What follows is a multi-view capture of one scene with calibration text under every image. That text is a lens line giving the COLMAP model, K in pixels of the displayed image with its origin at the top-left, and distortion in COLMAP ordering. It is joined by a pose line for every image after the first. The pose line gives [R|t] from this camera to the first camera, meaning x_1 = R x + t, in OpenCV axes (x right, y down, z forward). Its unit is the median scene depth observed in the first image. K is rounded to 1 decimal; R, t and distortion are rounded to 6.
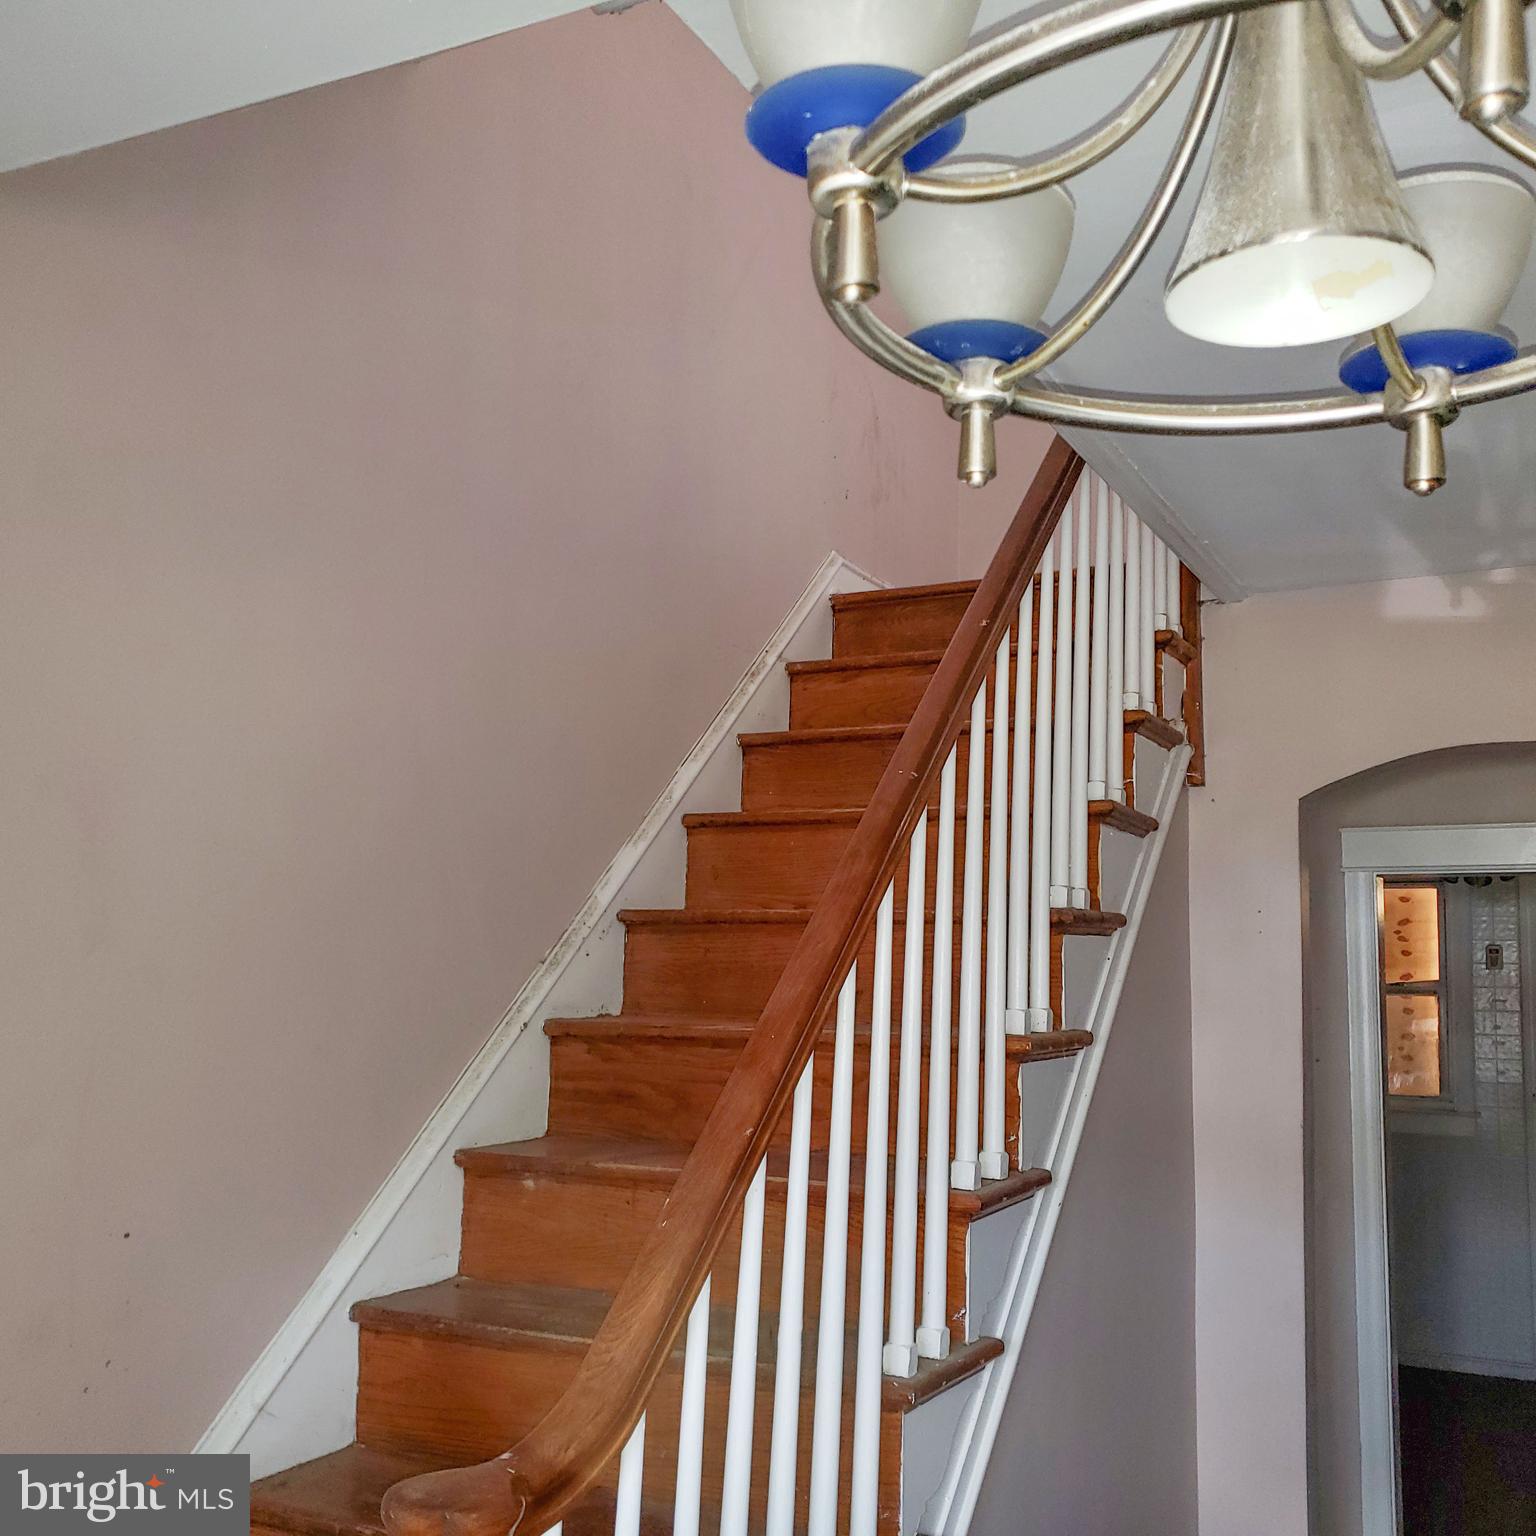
lens RADIAL K [[1550.0, 0, 765.8], [0, 1550.0, 784.6], [0, 0, 1]] dist [0.123345, -0.315985]
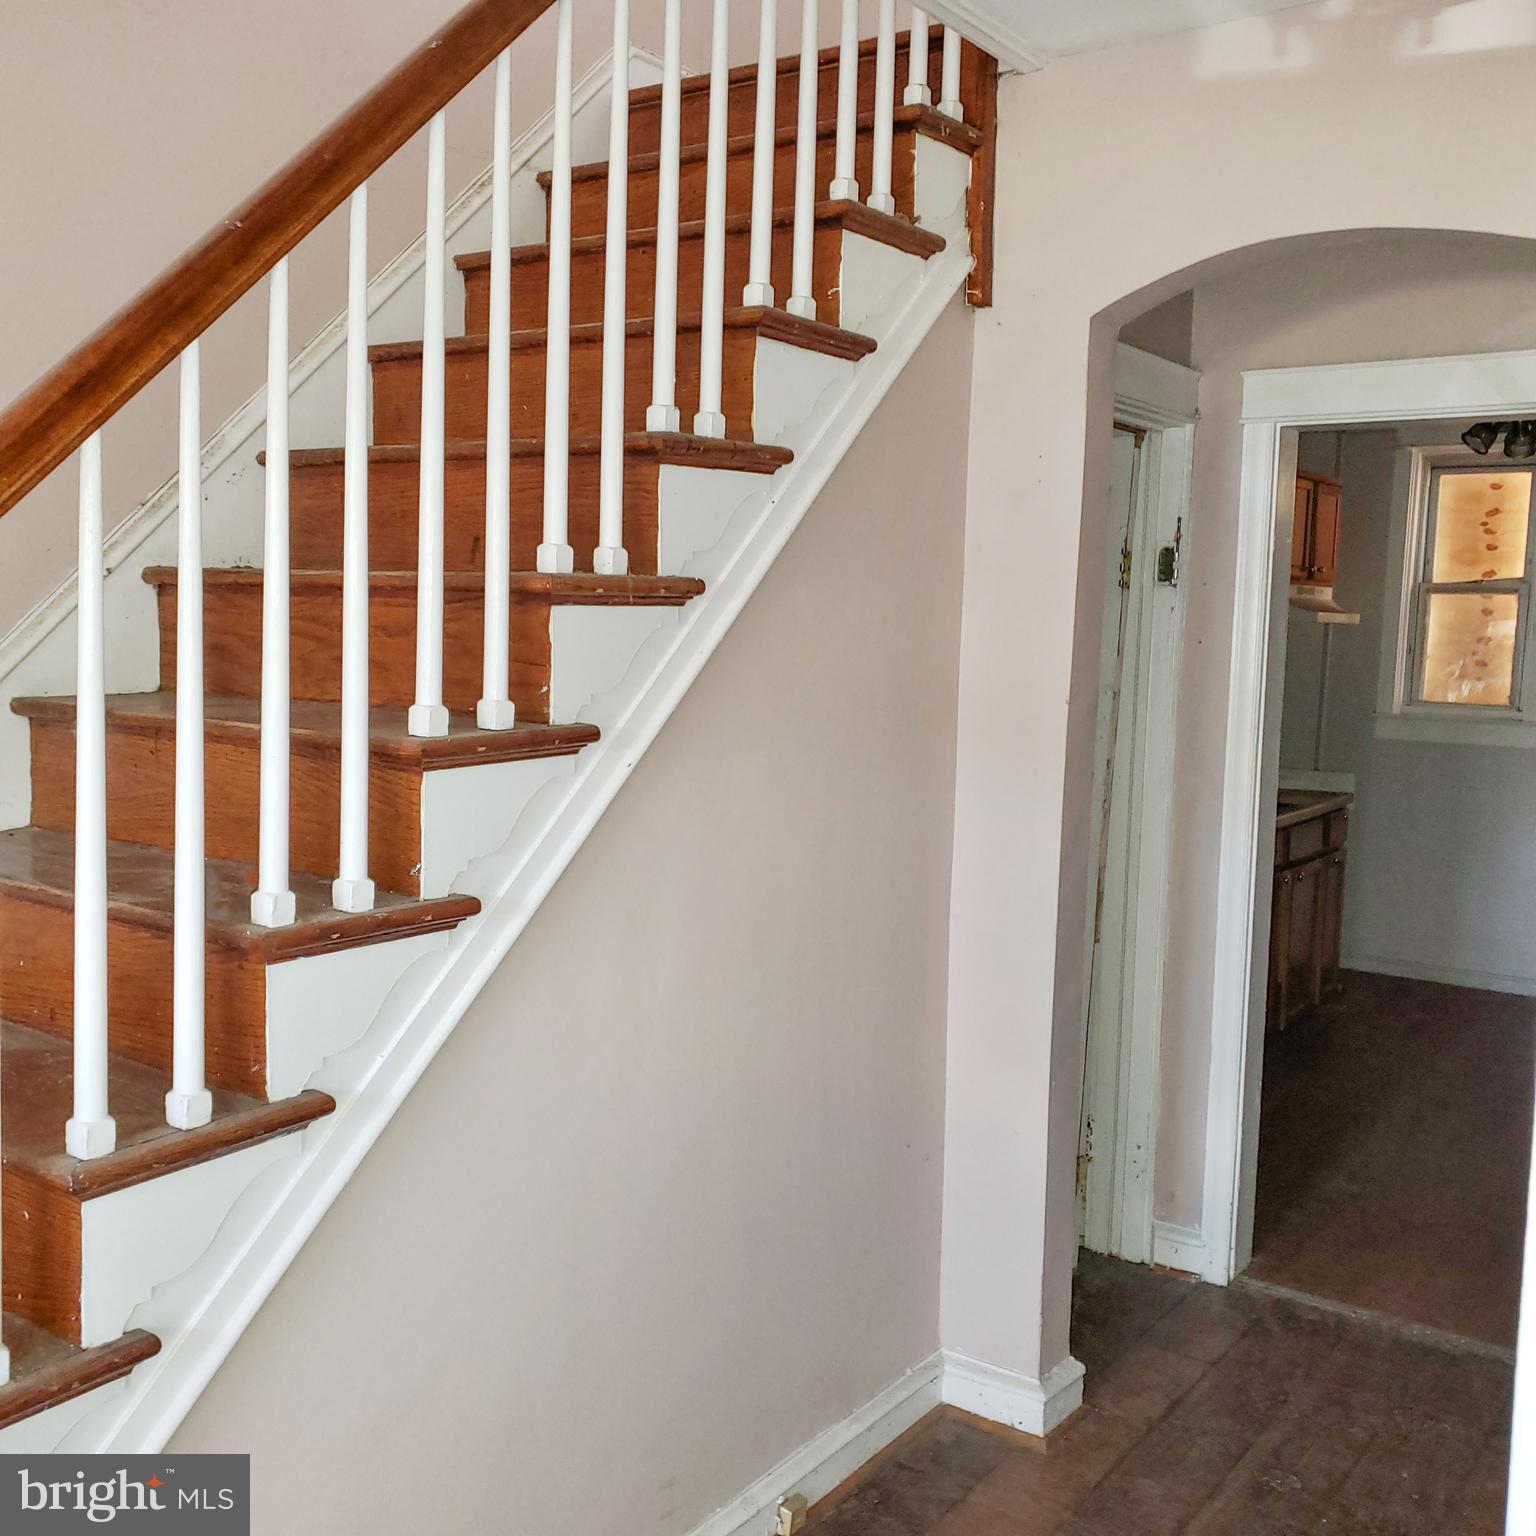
lens RADIAL K [[1550.0, 0, 765.8], [0, 1550.0, 784.6], [0, 0, 1]] dist [0.123345, -0.315985]
pose [[0.988613, 0.020846, -0.149031, 0.317777], [0.014649, 0.972323, 0.233181, 0.057822], [0.149767, -0.232709, 0.960946, 0.121802]]
